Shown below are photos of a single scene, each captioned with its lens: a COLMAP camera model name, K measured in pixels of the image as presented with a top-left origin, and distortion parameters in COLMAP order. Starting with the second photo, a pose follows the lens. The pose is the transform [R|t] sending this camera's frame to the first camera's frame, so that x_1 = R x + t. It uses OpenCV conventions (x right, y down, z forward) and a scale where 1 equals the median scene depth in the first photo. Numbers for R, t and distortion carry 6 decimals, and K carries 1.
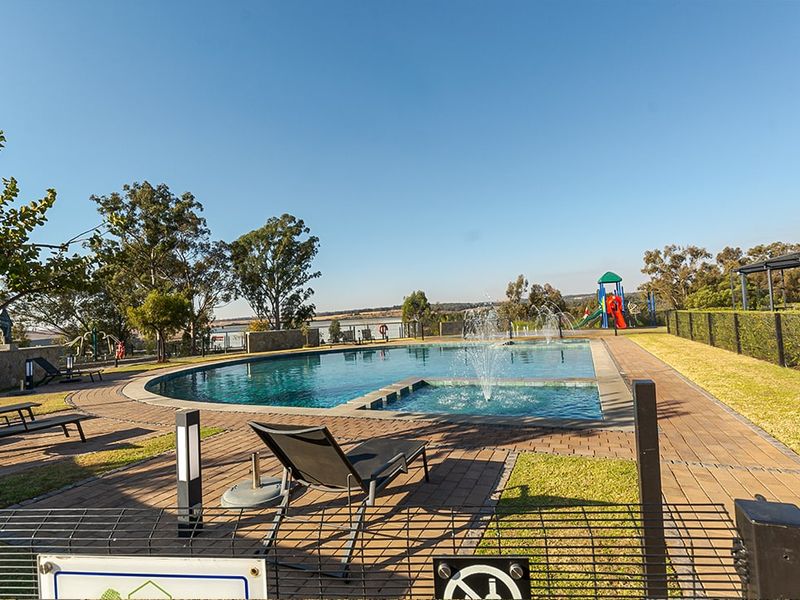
lens RADIAL K [[458.7, 0, 400.0], [0, 458.7, 300.0], [0, 0, 1]] dist [-0.000383, -0.000073]
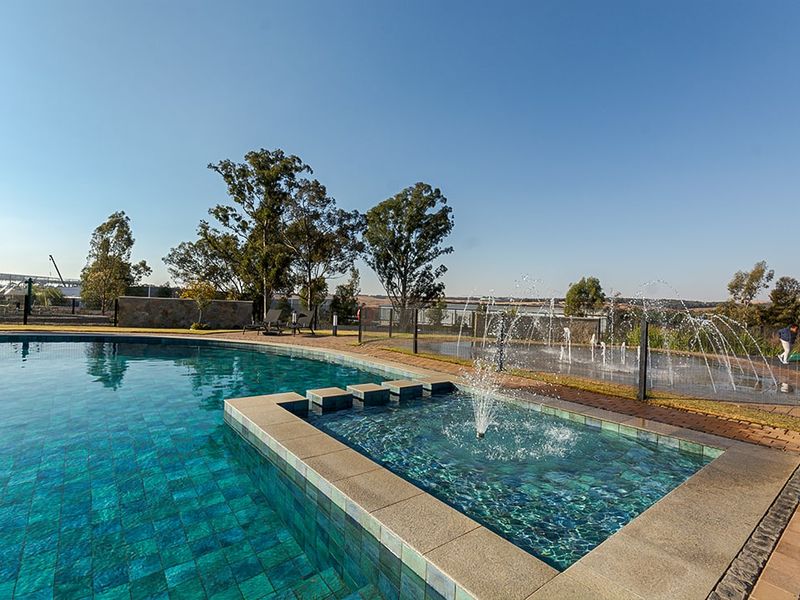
lens RADIAL K [[407.9, 0, 400.0], [0, 407.9, 300.0], [0, 0, 1]] dist [0.000122, -0.000286]
pose [[0.865132, 0.084850, -0.494315, 0.138047], [-0.067604, 0.996319, 0.052702, 0.005990], [0.496967, -0.012177, 0.867684, 0.275212]]
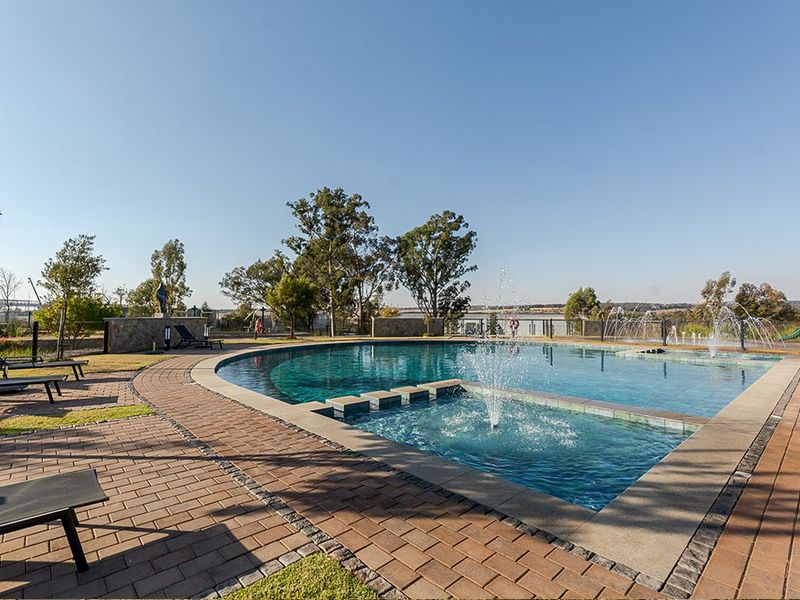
lens RADIAL K [[421.0, 0, 384.5], [0, 421.0, 302.3], [0, 0, 1]] dist [0.004081, 0.001159]
pose [[0.901457, 0.046711, -0.430341, 0.051468], [-0.038246, 0.998867, 0.028304, 0.002789], [0.431175, -0.009056, 0.902223, 0.057655]]
